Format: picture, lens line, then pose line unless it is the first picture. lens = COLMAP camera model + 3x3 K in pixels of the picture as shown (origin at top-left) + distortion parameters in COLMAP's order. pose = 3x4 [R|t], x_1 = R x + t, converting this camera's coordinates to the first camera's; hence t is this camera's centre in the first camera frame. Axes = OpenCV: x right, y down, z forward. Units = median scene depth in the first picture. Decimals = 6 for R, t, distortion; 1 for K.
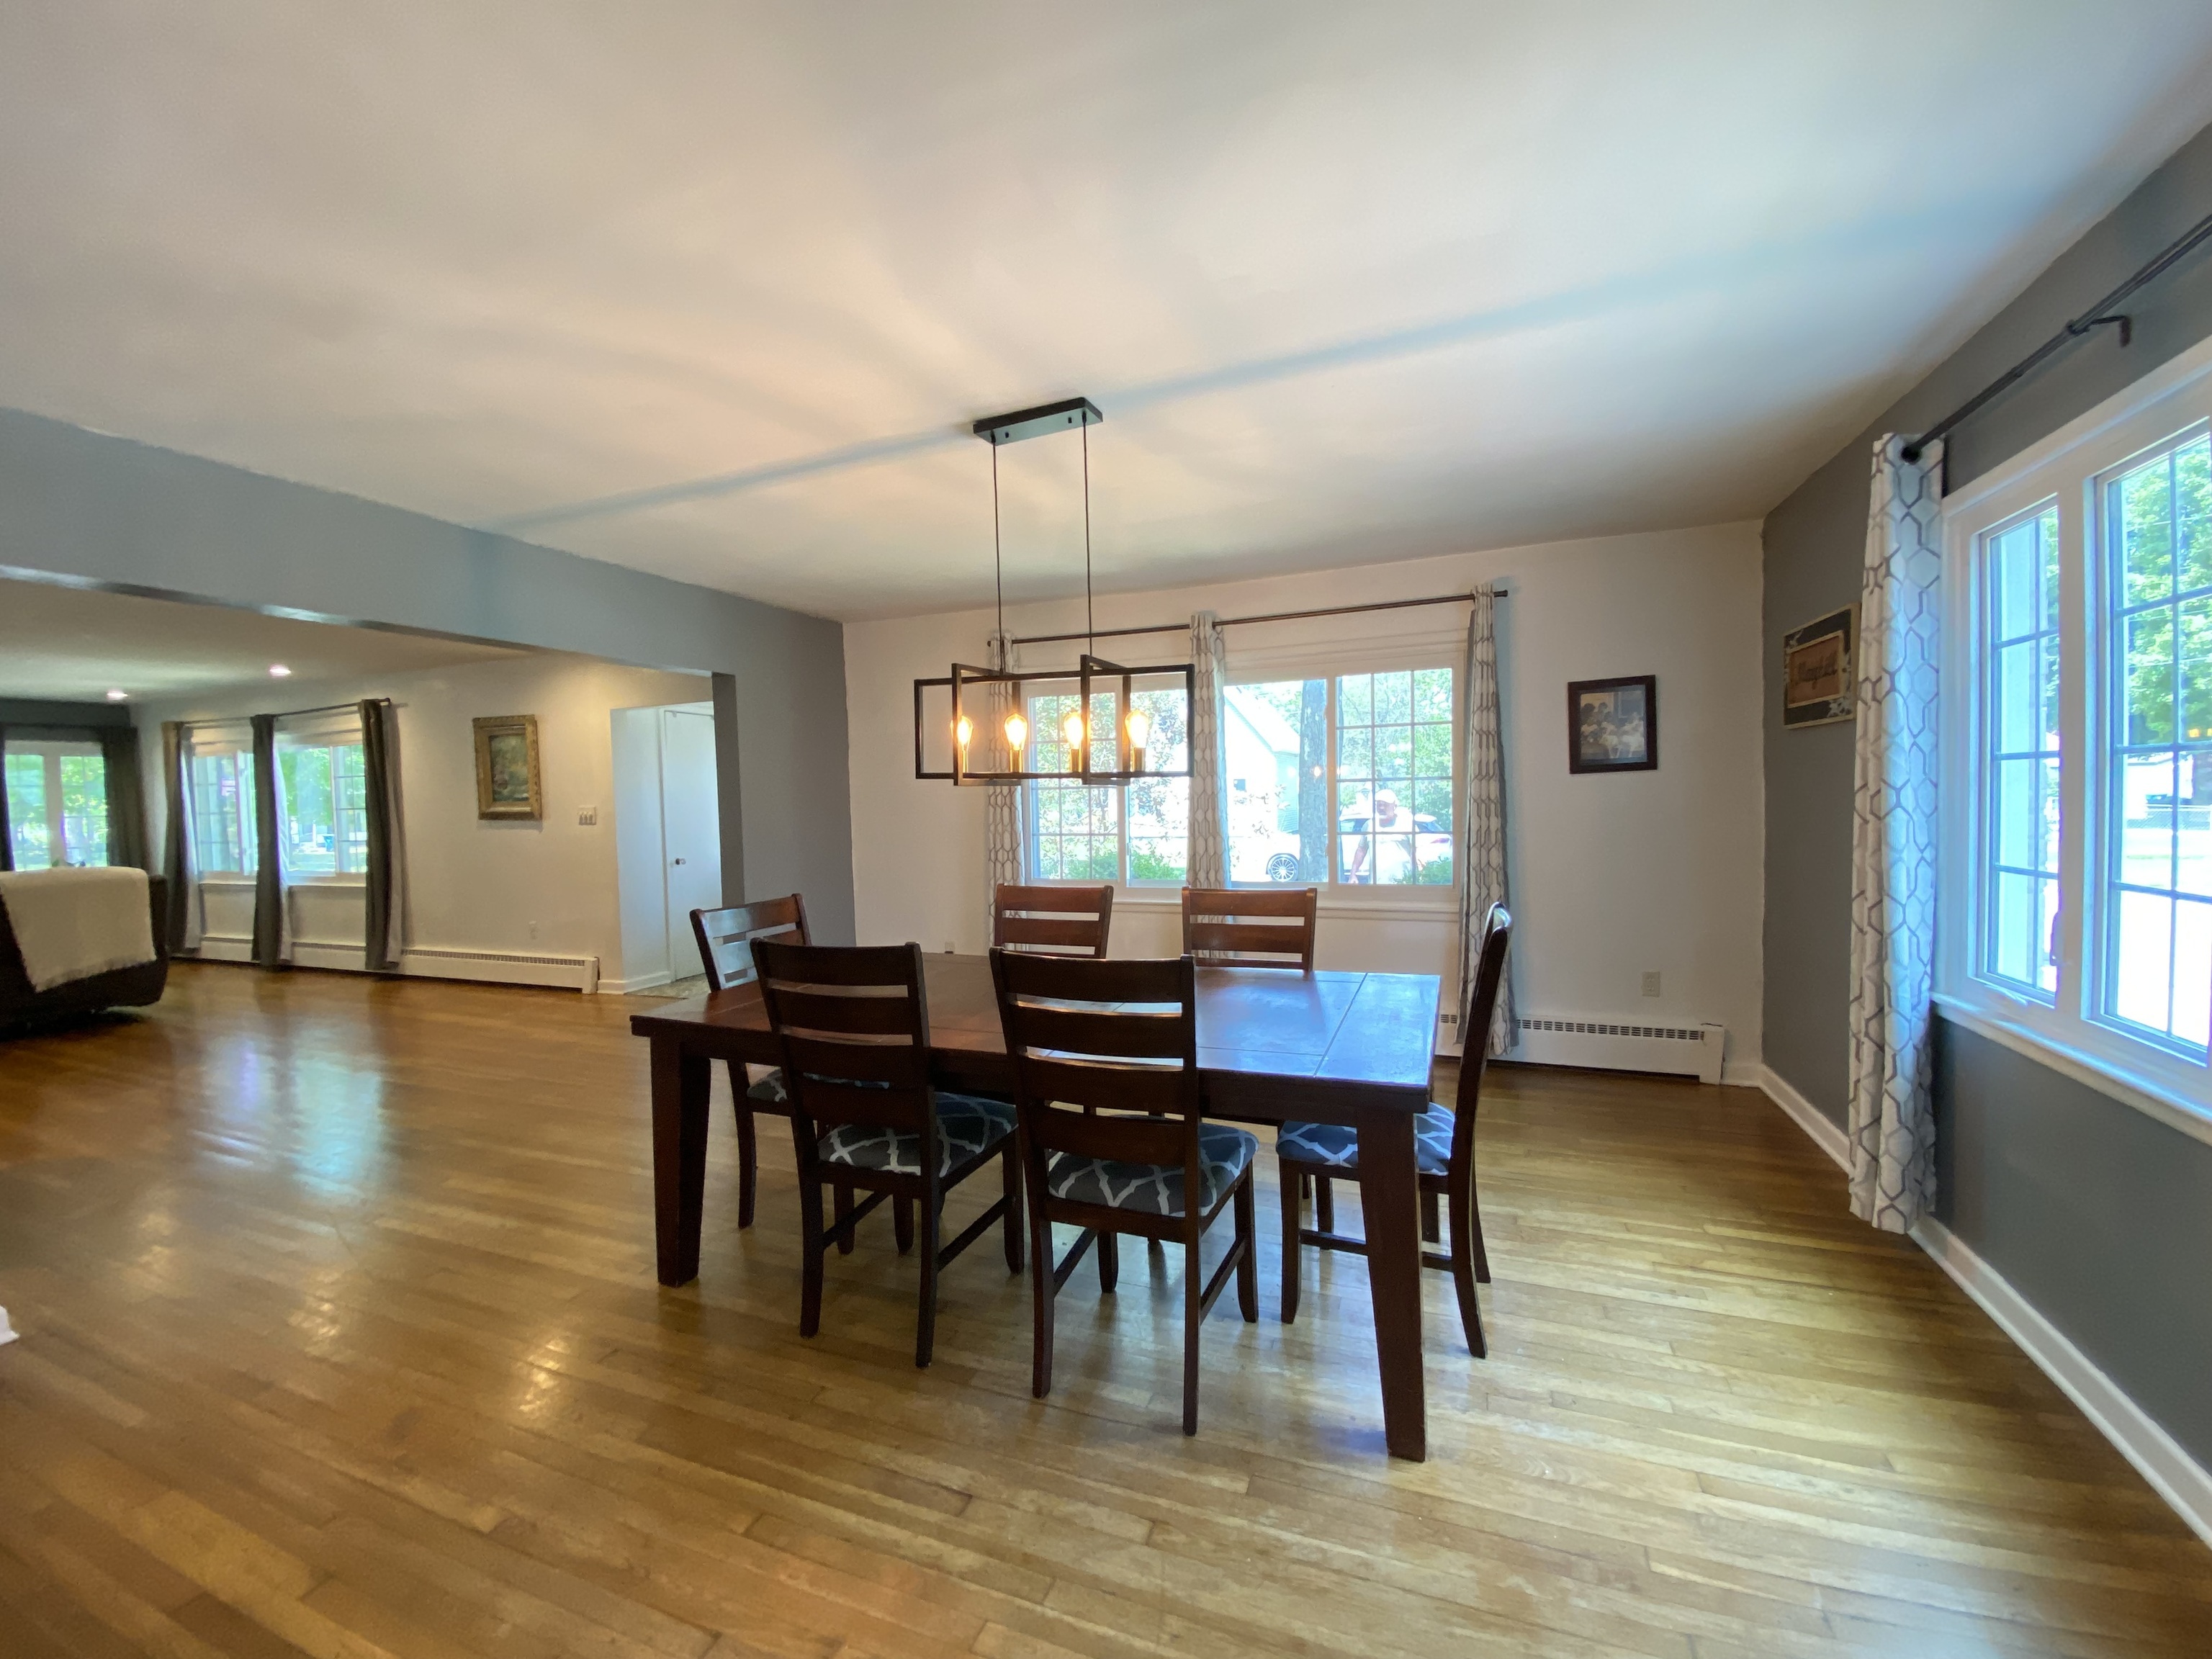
lens RADIAL K [[893.8, 0, 1099.5], [0, 893.8, 814.2], [0, 0, 1]] dist [0.007568, -0.014701]
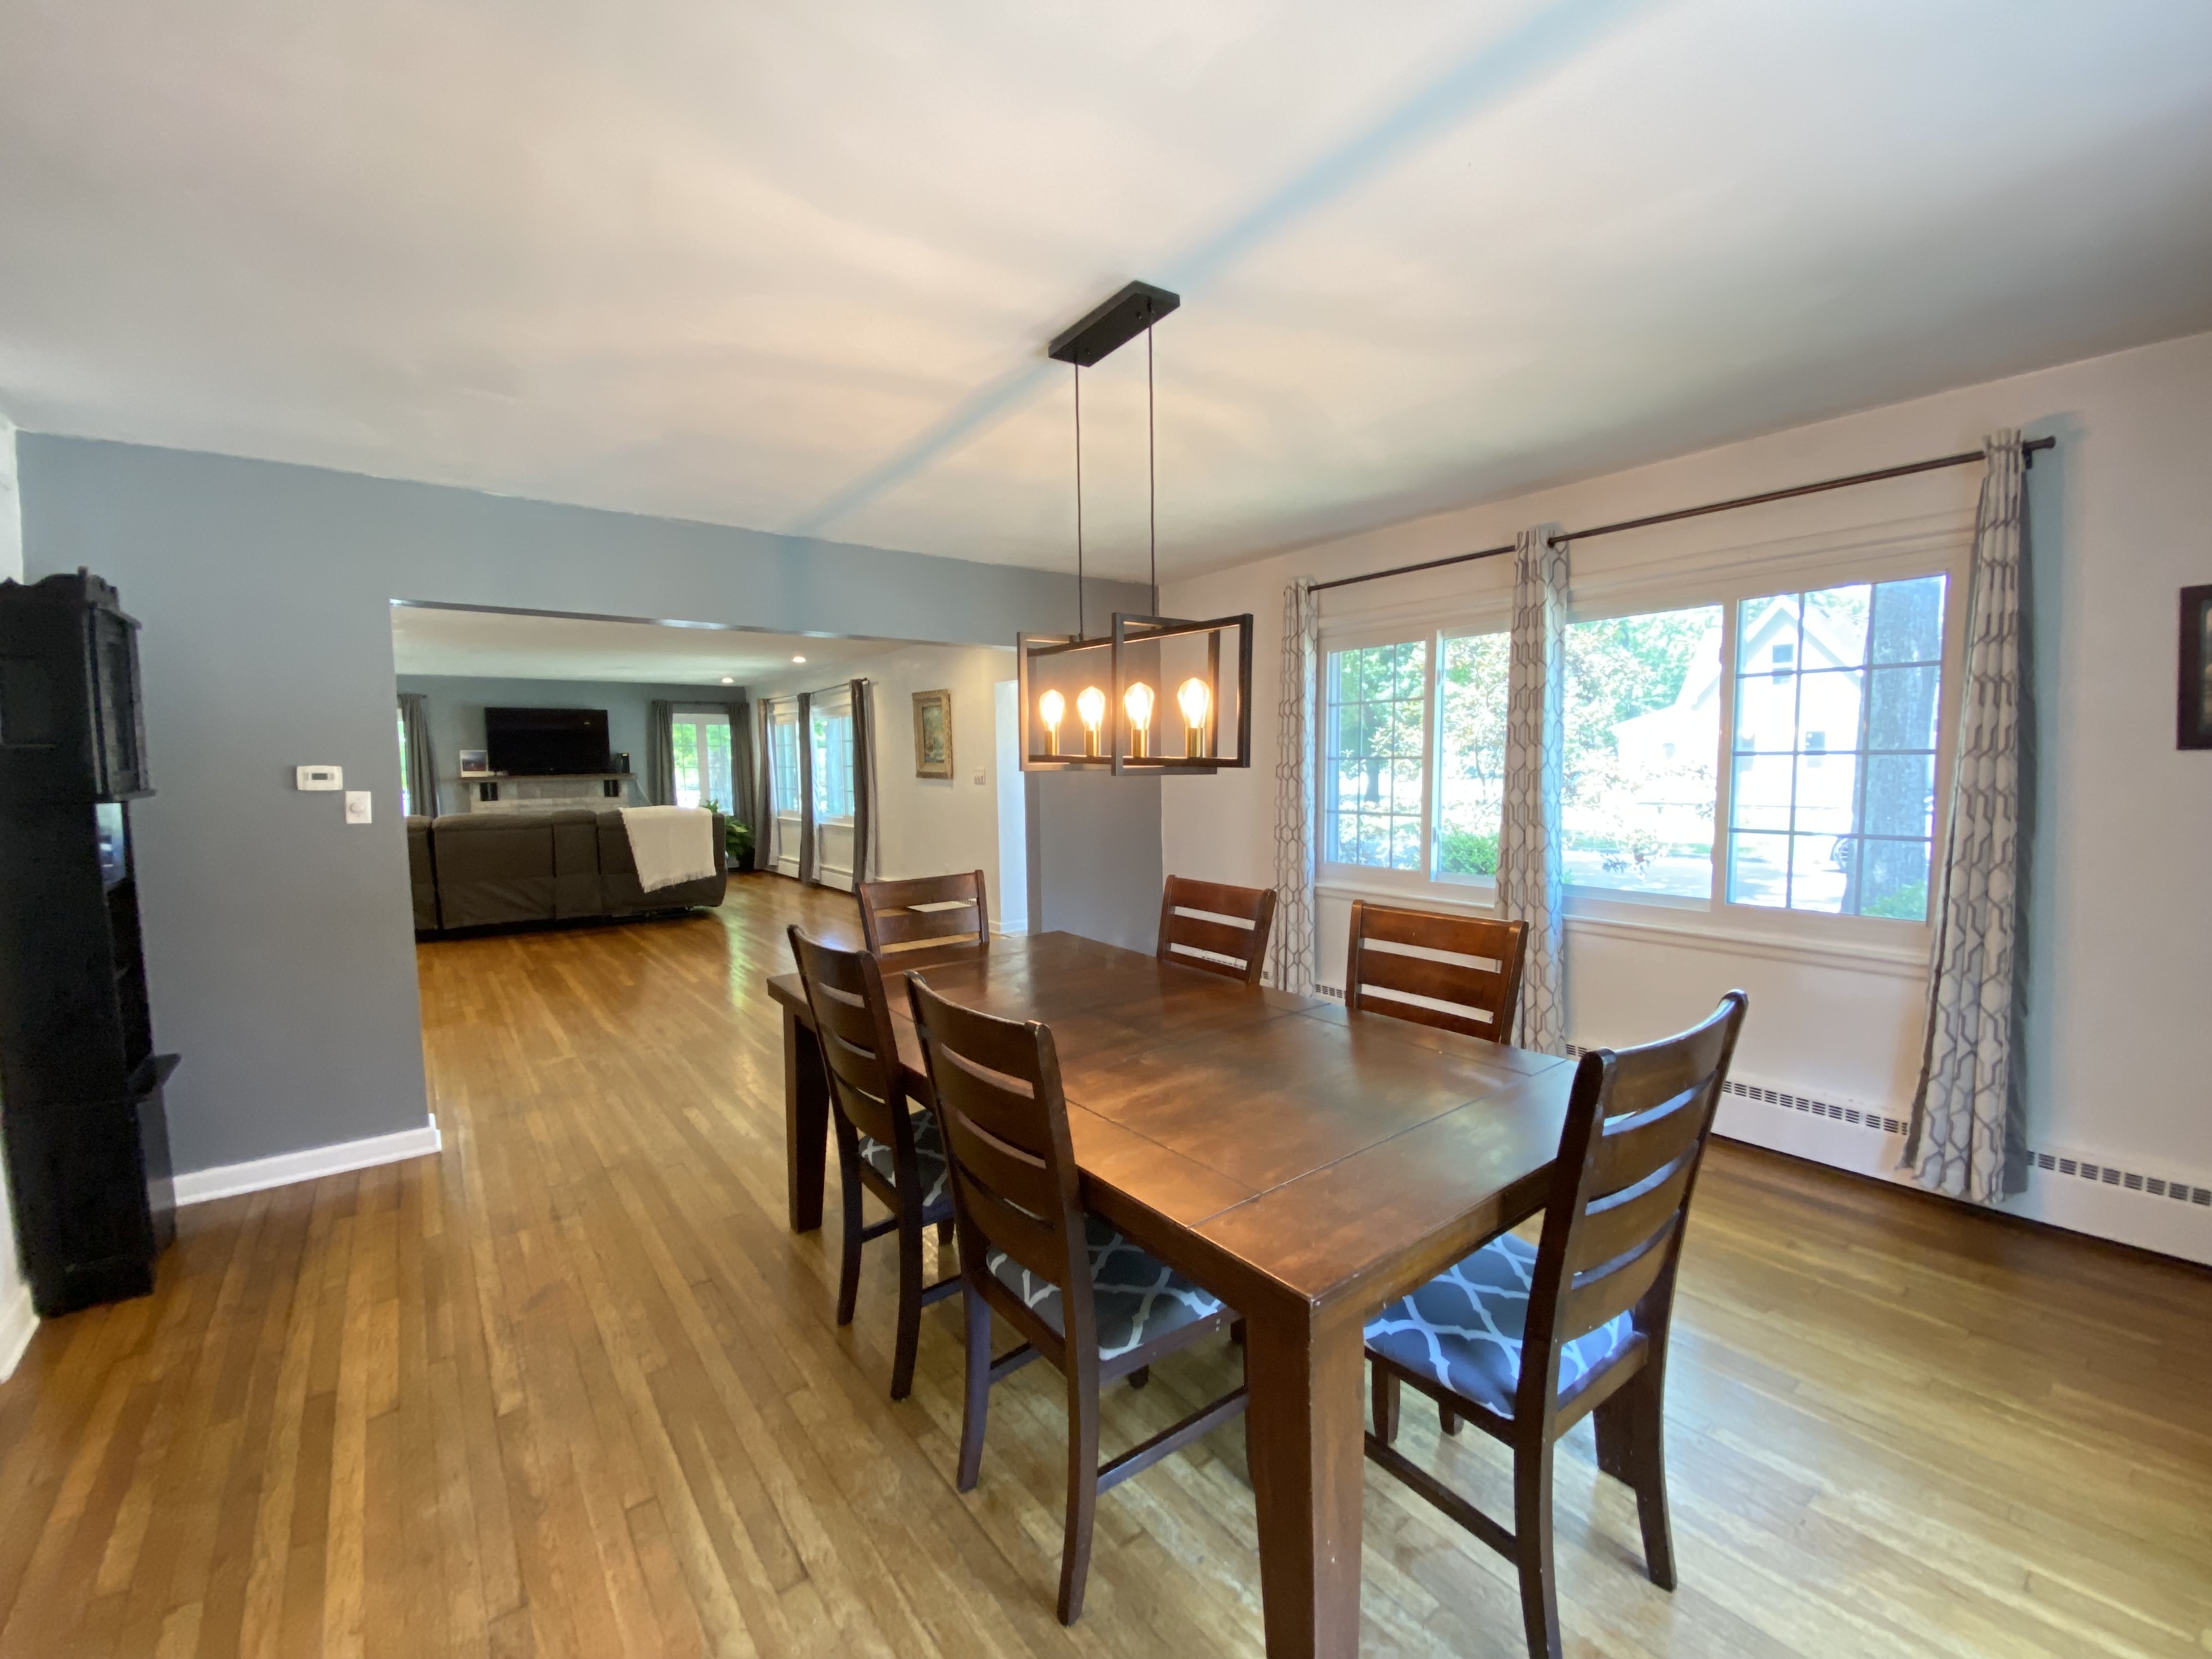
lens RADIAL K [[893.8, 0, 1081.6], [0, 893.8, 818.3], [0, 0, 1]] dist [0.007568, -0.014701]
pose [[0.857899, 0.042579, -0.512051, 0.212445], [-0.014344, 0.998157, 0.058969, -0.023423], [0.513618, -0.043244, 0.856928, 0.164502]]
